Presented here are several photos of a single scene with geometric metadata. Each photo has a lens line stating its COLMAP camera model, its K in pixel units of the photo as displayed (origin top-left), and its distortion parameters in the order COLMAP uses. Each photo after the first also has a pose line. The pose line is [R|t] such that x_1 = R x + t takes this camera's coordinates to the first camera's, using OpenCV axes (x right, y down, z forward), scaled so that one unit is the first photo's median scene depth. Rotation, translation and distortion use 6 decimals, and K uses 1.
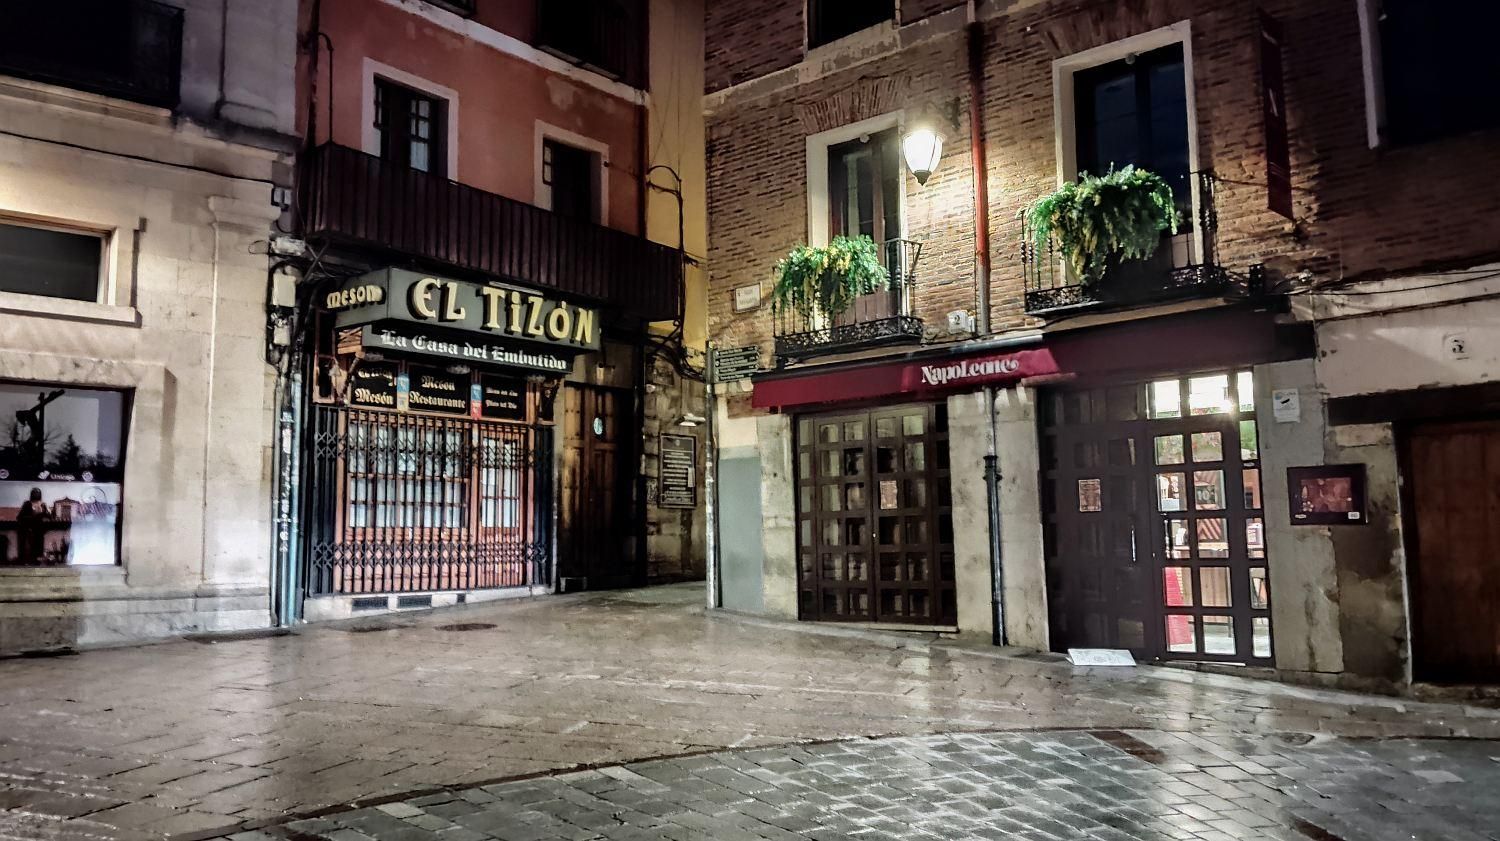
lens RADIAL K [[1215.0, 0, 748.0], [0, 1215.0, 411.5], [0, 0, 1]] dist [0.102210, -0.203801]
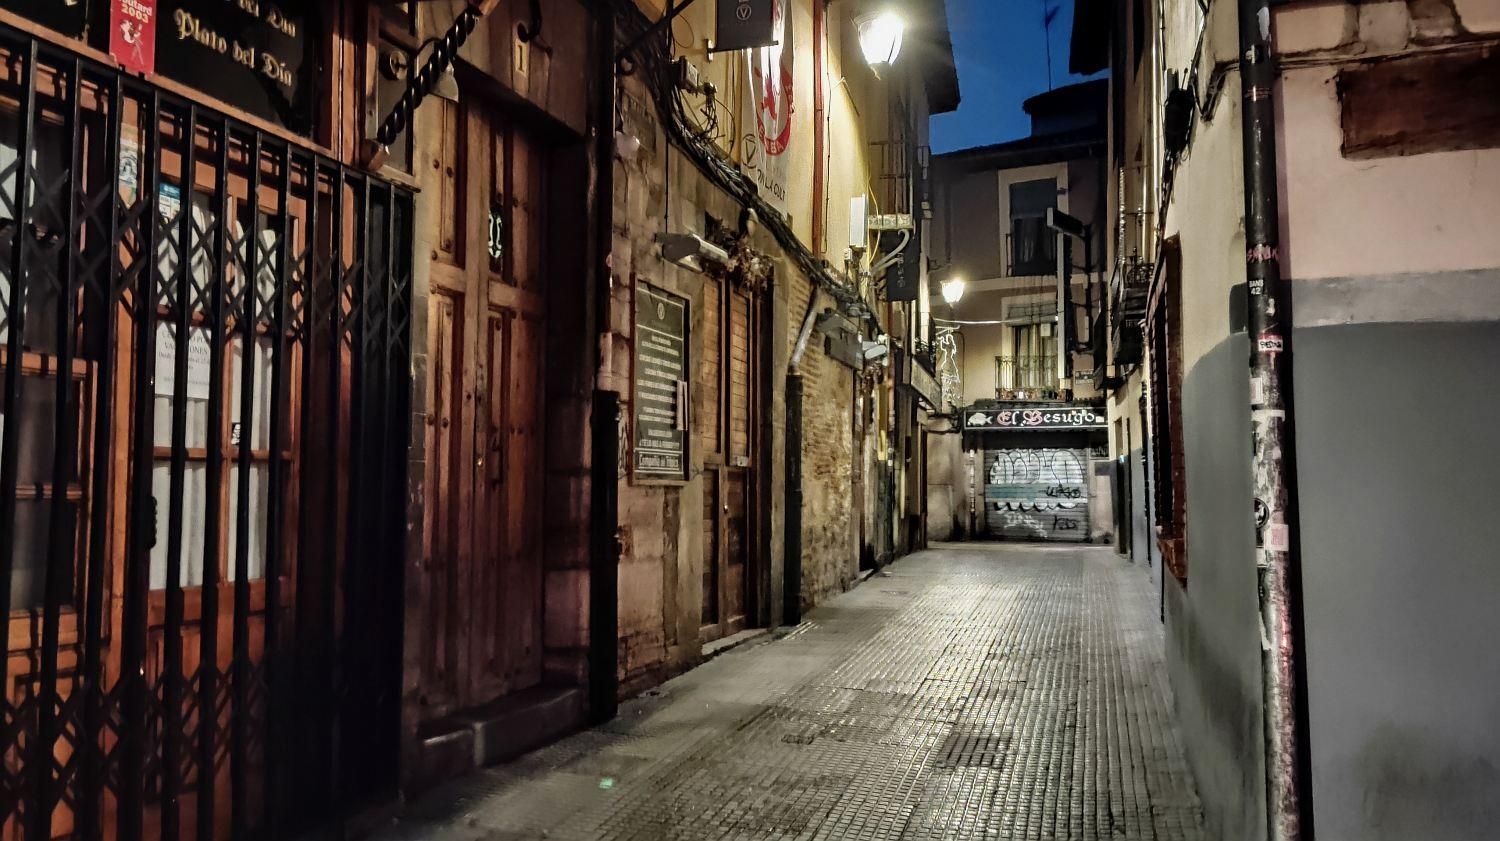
lens RADIAL K [[1215.0, 0, 748.0], [0, 1215.0, 411.5], [0, 0, 1]] dist [0.102210, -0.203801]
pose [[0.933536, 0.034109, 0.356858, -0.213432], [-0.050701, 0.998019, 0.037241, 0.053343], [-0.354881, -0.052859, 0.933416, 0.826544]]
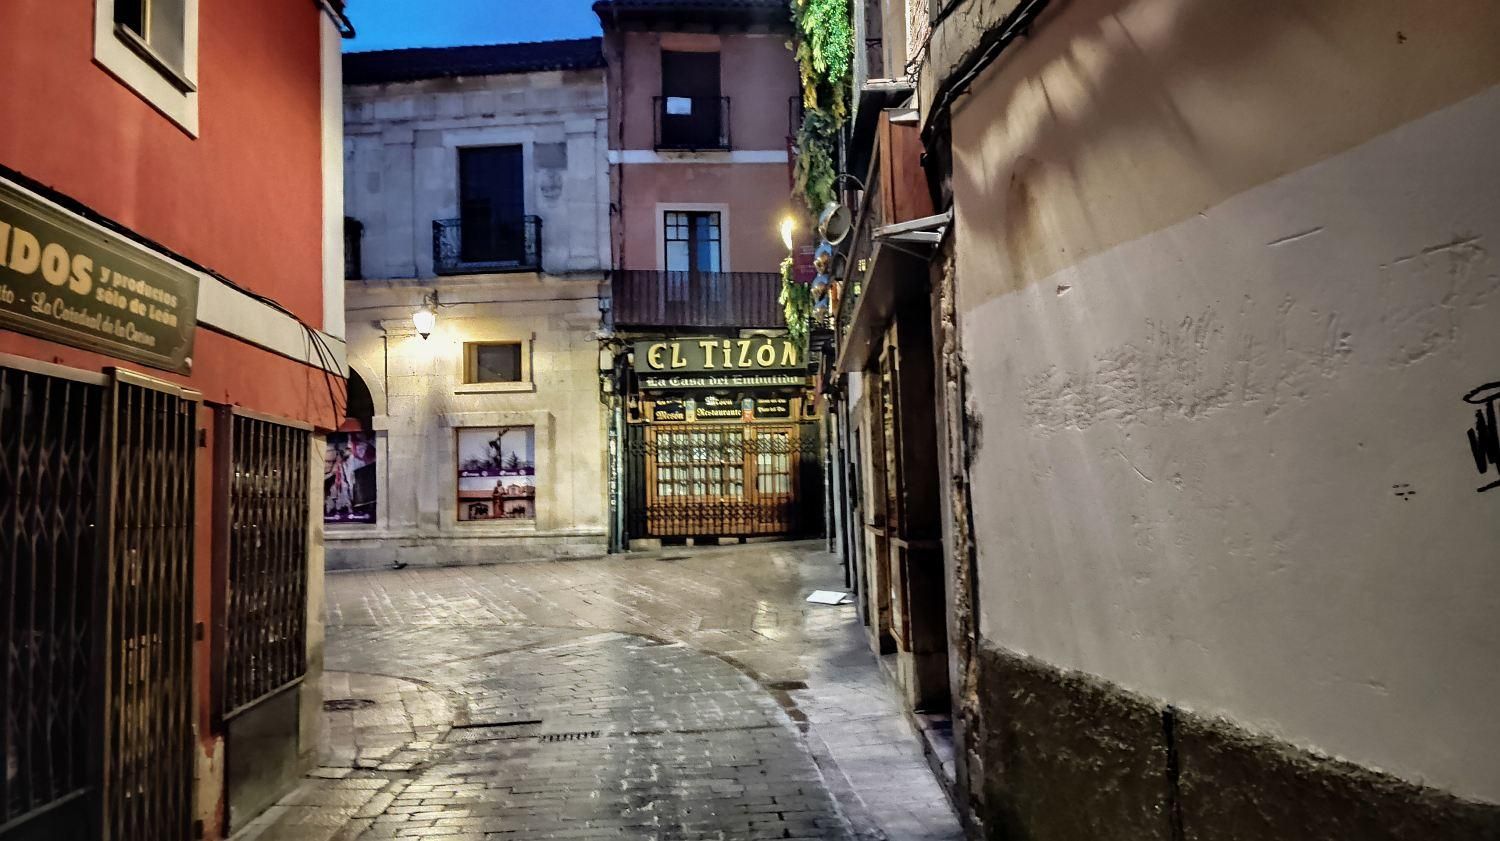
lens RADIAL K [[1215.0, 0, 748.0], [0, 1215.0, 411.5], [0, 0, 1]] dist [0.102210, -0.203801]
pose [[0.650852, -0.051875, -0.757430, 0.974689], [0.098534, 0.994996, 0.016524, -0.033281], [0.752783, -0.085388, 0.652707, 0.032016]]
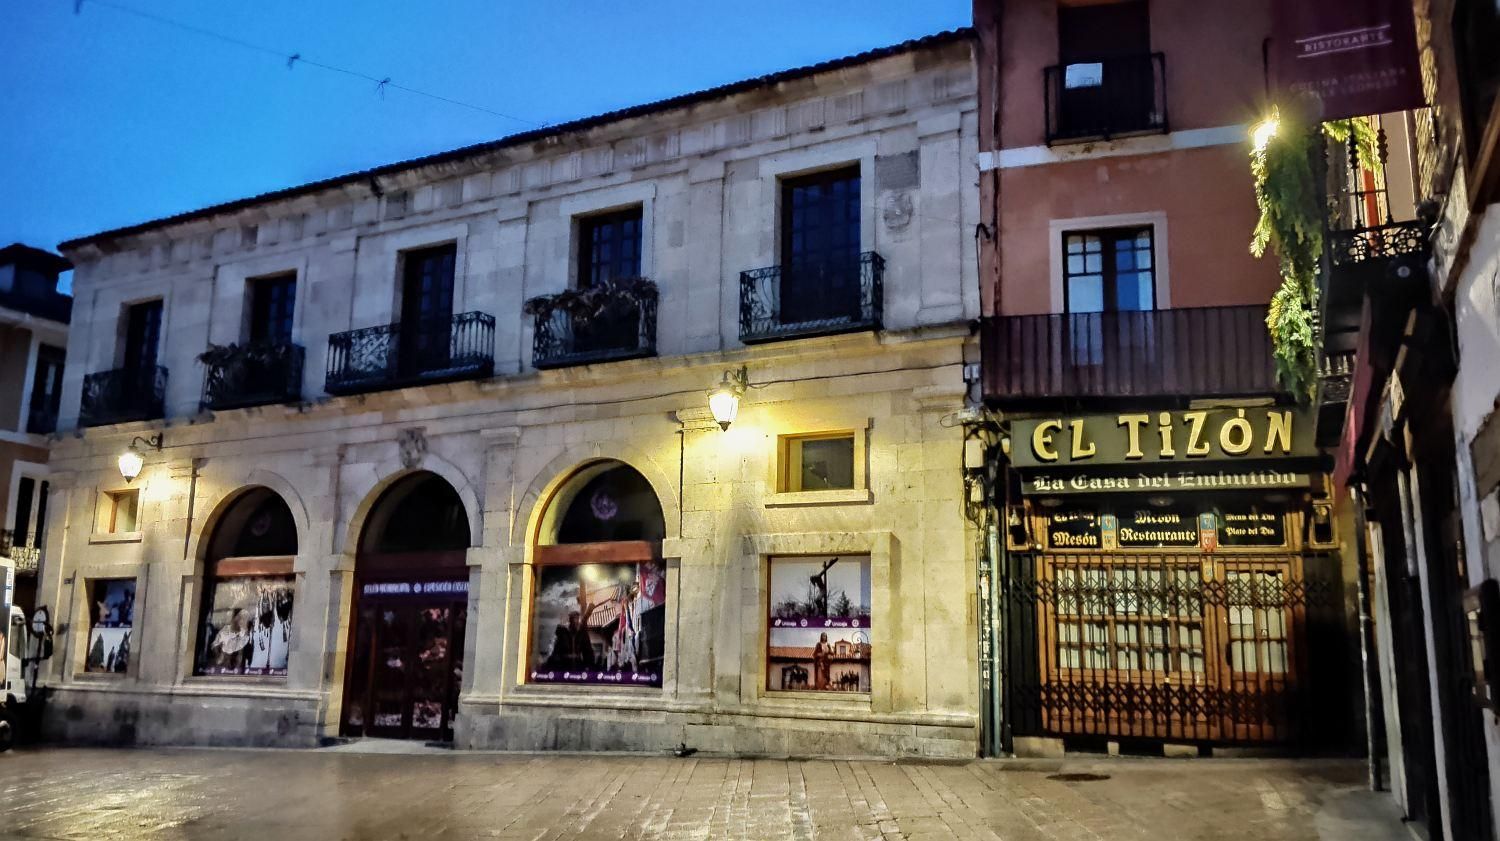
lens RADIAL K [[1215.0, 0, 748.0], [0, 1215.0, 411.5], [0, 0, 1]] dist [0.102210, -0.203801]
pose [[0.332306, -0.172833, -0.927201, 0.570690], [0.078234, 0.984730, -0.155518, 0.020706], [0.939921, -0.020859, 0.340753, 0.395849]]
